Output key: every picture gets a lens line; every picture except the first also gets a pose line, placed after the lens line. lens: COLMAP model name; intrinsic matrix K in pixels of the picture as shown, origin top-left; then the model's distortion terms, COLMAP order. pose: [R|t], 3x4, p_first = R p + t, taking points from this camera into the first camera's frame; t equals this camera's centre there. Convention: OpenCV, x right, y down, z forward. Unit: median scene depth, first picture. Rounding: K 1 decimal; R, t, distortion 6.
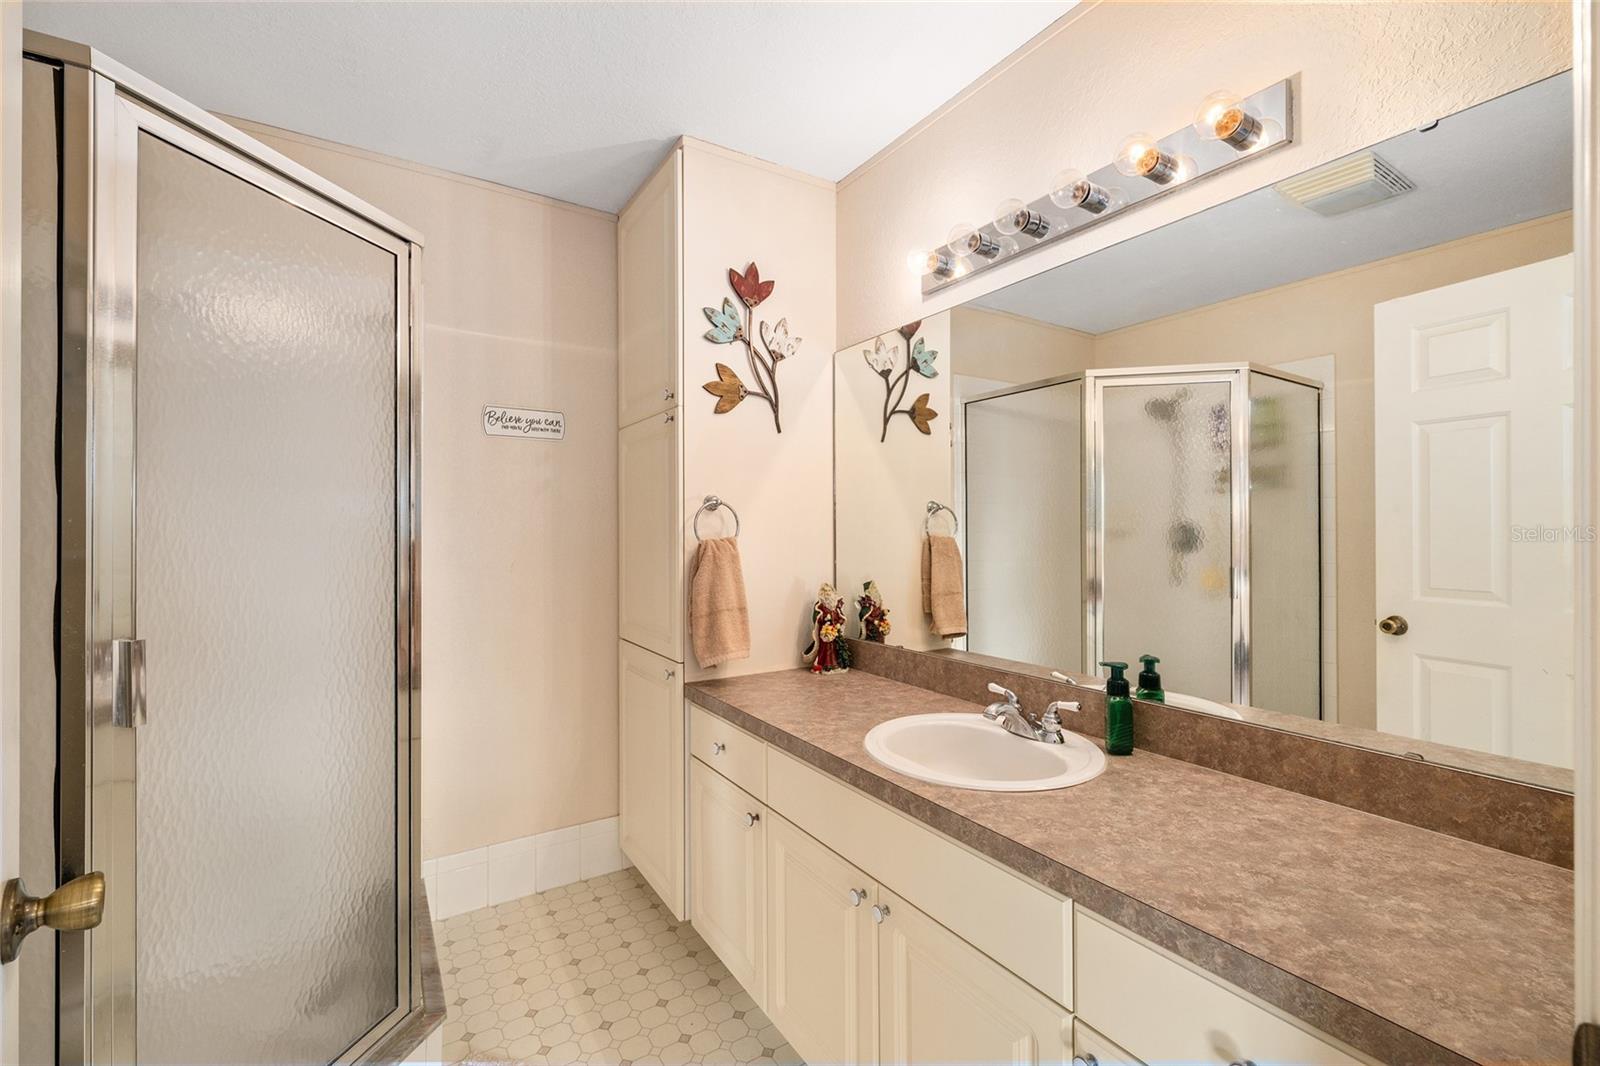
lens RADIAL K [[685.8, 0, 822.4], [0, 685.8, 530.8], [0, 0, 1]] dist [0.001502, -0.000304]
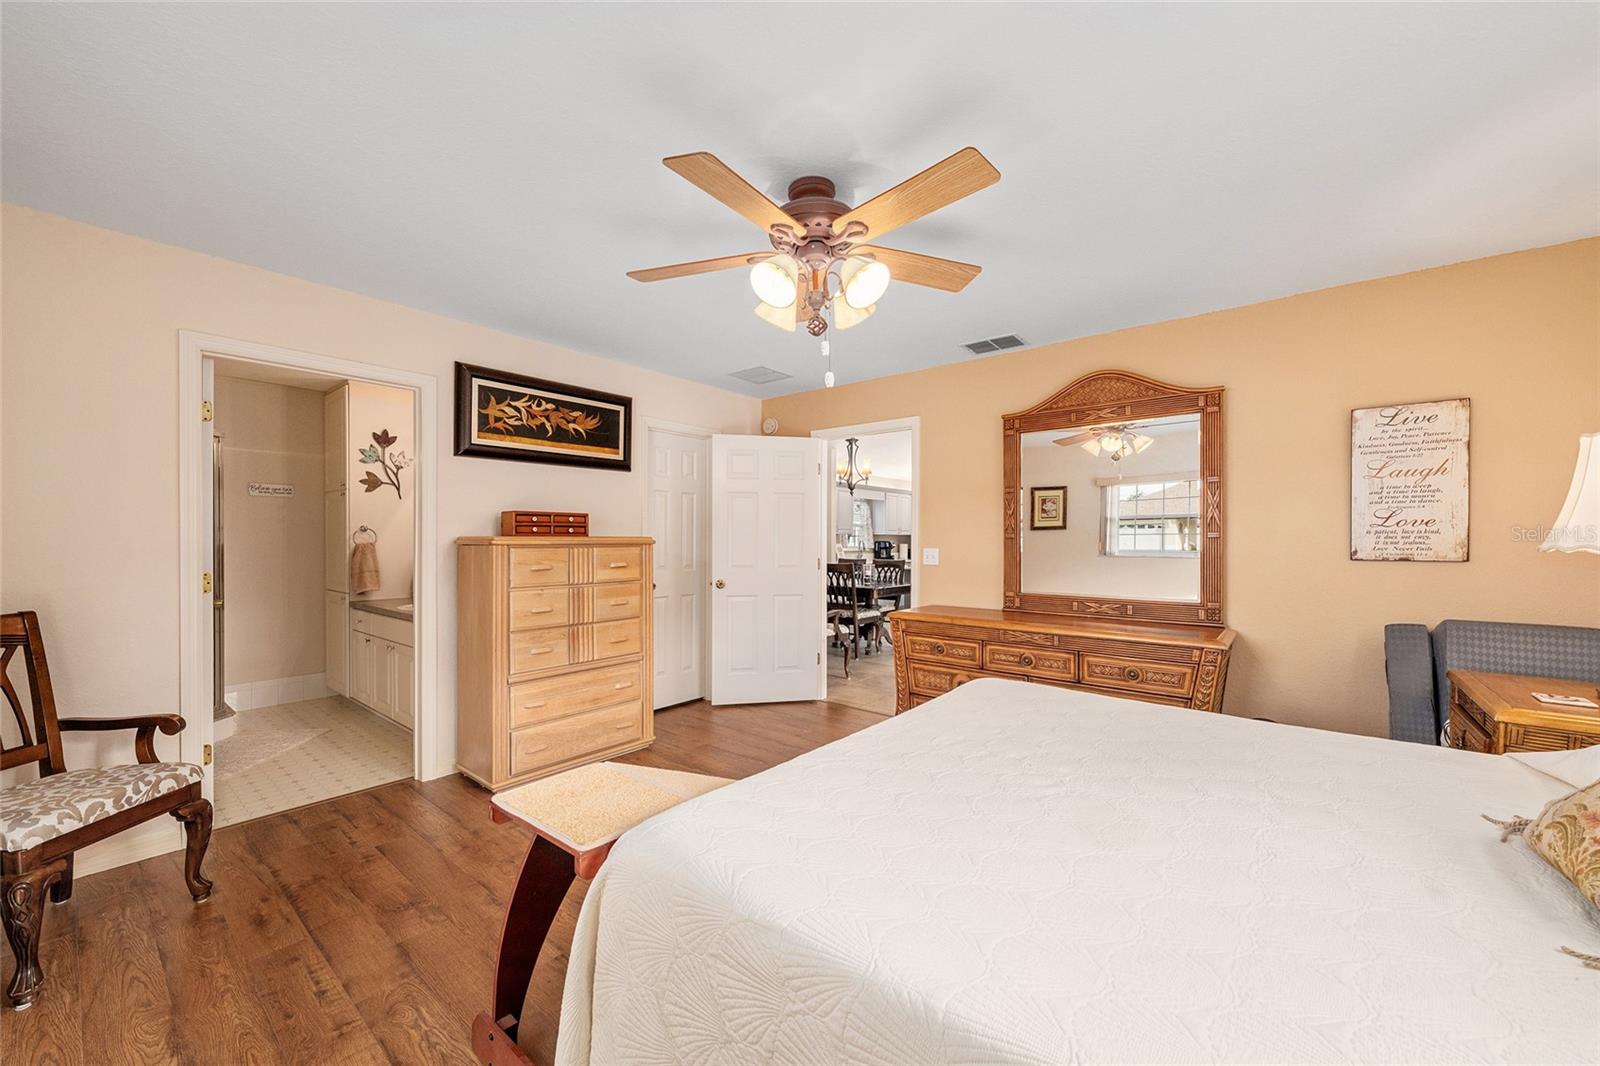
lens RADIAL K [[617.6, 0, 799.7], [0, 617.6, 551.5], [0, 0, 1]] dist [-0.000126, 0.000114]
pose [[0.957335, 0.006224, 0.288914, 0.686898], [-0.009158, 0.999919, 0.008802, 0.007410], [-0.288836, -0.011072, 0.957315, -1.547820]]
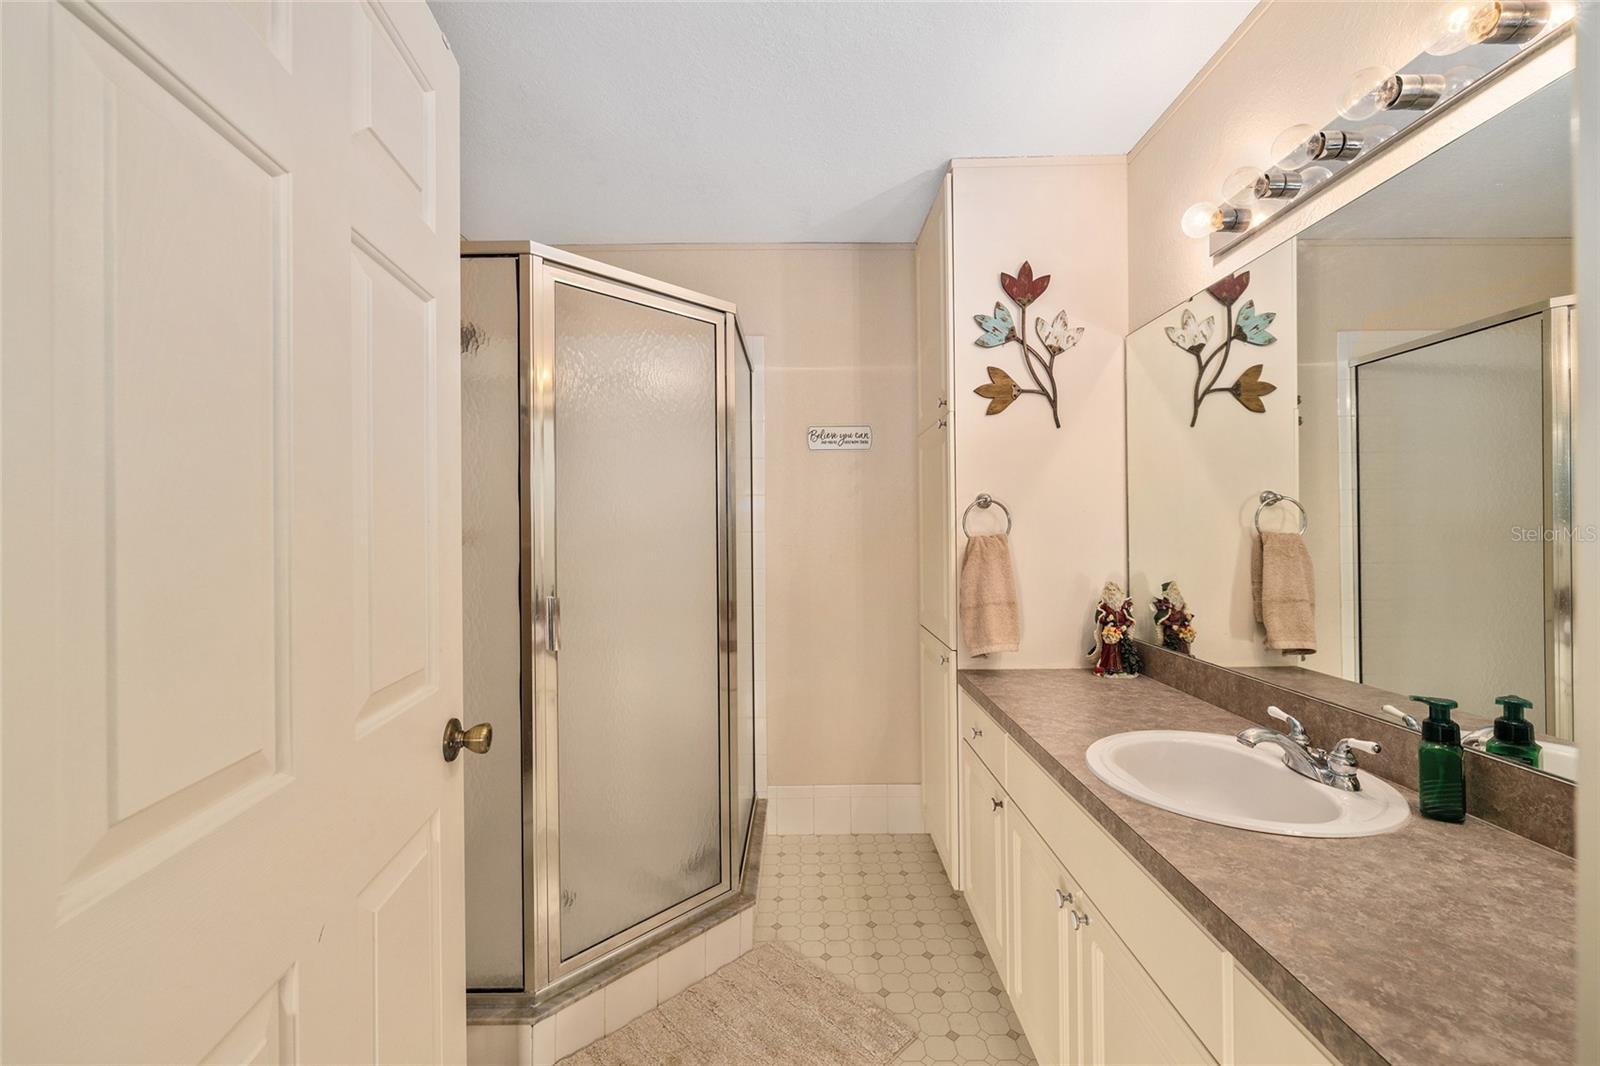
lens RADIAL K [[661.9, 0, 808.0], [0, 661.9, 531.1], [0, 0, 1]] dist [0.000184, -0.000088]
pose [[0.840416, -0.002522, -0.541936, 0.159766], [0.006130, 0.999969, 0.004852, -0.000993], [0.541908, -0.007400, 0.840406, 0.003985]]
